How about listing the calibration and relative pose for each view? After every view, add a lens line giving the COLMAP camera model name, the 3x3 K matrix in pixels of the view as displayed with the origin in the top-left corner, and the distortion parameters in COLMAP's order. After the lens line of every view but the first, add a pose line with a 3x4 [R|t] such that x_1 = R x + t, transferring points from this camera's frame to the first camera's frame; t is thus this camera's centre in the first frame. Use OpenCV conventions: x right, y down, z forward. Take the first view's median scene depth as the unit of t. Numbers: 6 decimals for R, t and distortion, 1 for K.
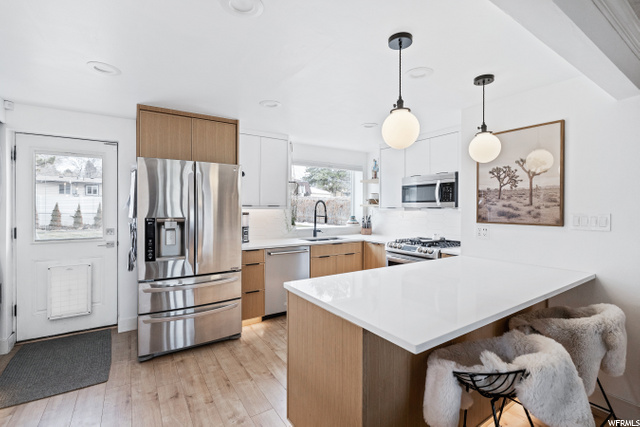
lens RADIAL K [[294.8, 0, 319.4], [0, 294.8, 211.7], [0, 0, 1]] dist [-0.002396, 0.000501]
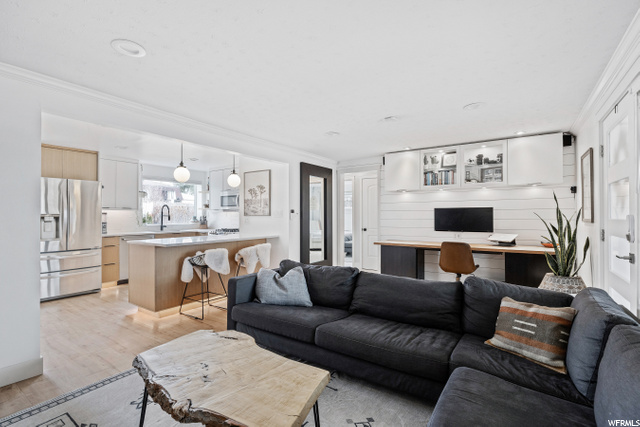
lens RADIAL K [[311.4, 0, 322.4], [0, 311.4, 214.8], [0, 0, 1]] dist [-0.002532, 0.000811]
pose [[0.929089, -0.004494, 0.369828, 0.193462], [0.010350, 0.999851, -0.013851, 0.049194], [-0.369710, 0.016696, 0.928997, -0.874014]]
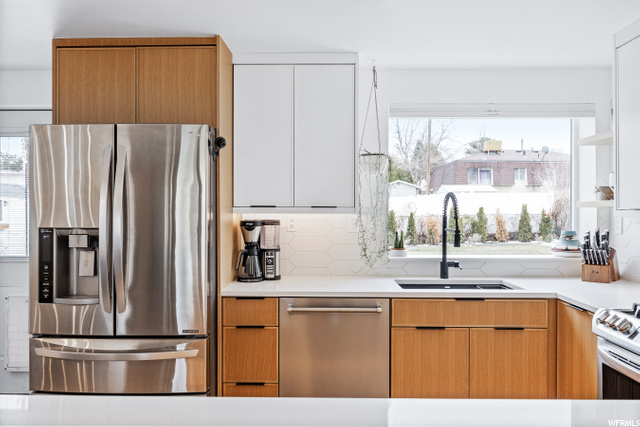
lens RADIAL K [[516.4, 0, 317.0], [0, 516.4, 211.4], [0, 0, 1]] dist [0.011847, -0.001699]
pose [[0.822043, -0.004415, -0.569408, 0.341284], [-0.006094, 0.999844, -0.016550, 0.001802], [0.569392, 0.017074, 0.821889, 0.350060]]
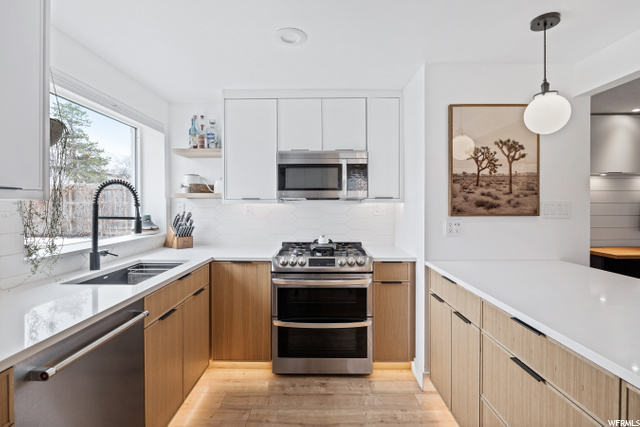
lens RADIAL K [[311.4, 0, 313.8], [0, 311.4, 206.5], [0, 0, 1]] dist [-0.002532, 0.000811]
pose [[0.558220, -0.010106, 0.829631, -0.264641], [0.017246, 0.999851, 0.000575, 0.004289], [-0.829514, 0.013987, 0.558311, 0.650597]]
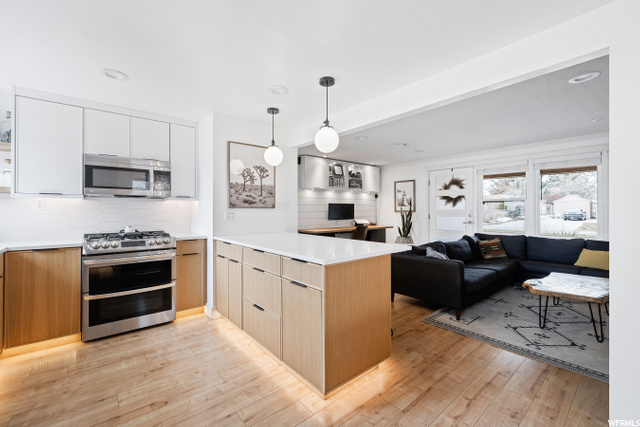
lens RADIAL K [[277.0, 0, 320.9], [0, 277.0, 209.6], [0, 0, 1]] dist [0.000711, -0.000008]
pose [[-0.124831, -0.002289, 0.992175, -0.545135], [0.014786, 0.999882, 0.004167, 0.033793], [-0.992068, 0.015190, -0.124782, 0.582998]]
